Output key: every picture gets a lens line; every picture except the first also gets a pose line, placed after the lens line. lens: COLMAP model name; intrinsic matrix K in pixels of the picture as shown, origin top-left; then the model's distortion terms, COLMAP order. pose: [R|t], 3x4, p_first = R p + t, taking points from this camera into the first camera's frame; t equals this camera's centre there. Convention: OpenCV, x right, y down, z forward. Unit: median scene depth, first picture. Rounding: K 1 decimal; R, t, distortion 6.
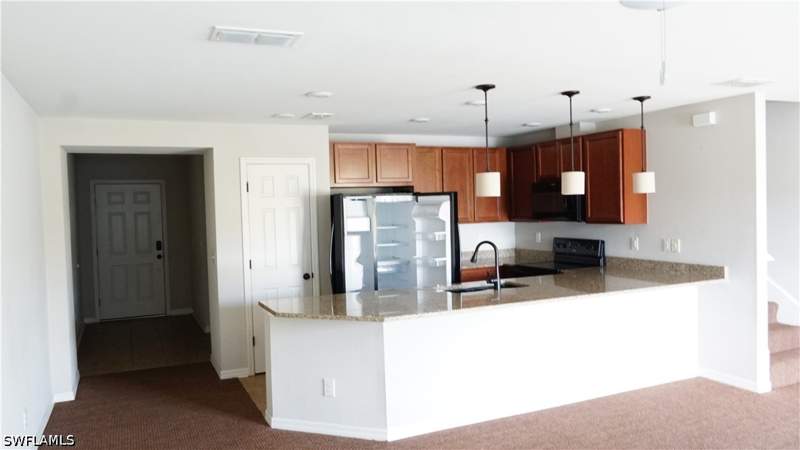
lens RADIAL K [[602.9, 0, 400.0], [0, 602.9, 225.0], [0, 0, 1]] dist [-0.001993, 0.002198]
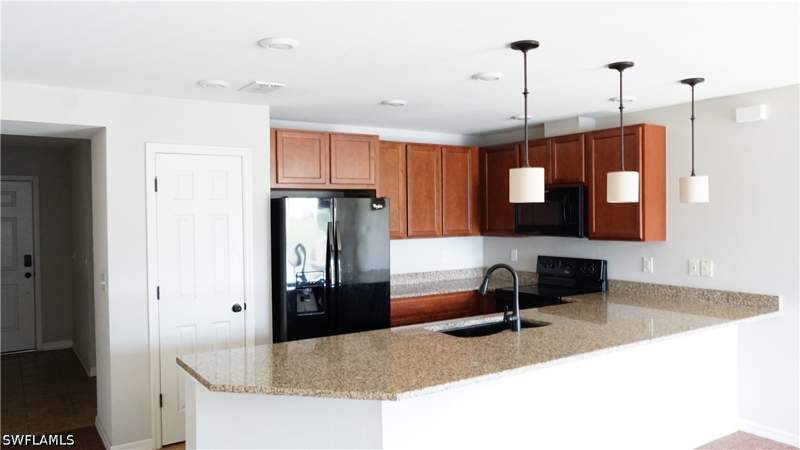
lens RADIAL K [[602.9, 0, 400.0], [0, 602.9, 225.0], [0, 0, 1]] dist [-0.001993, 0.002198]
pose [[0.987350, 0.013343, 0.157993, -0.072621], [-0.010677, 0.999786, -0.017710, -0.005091], [-0.158195, 0.015799, 0.987281, 0.228134]]
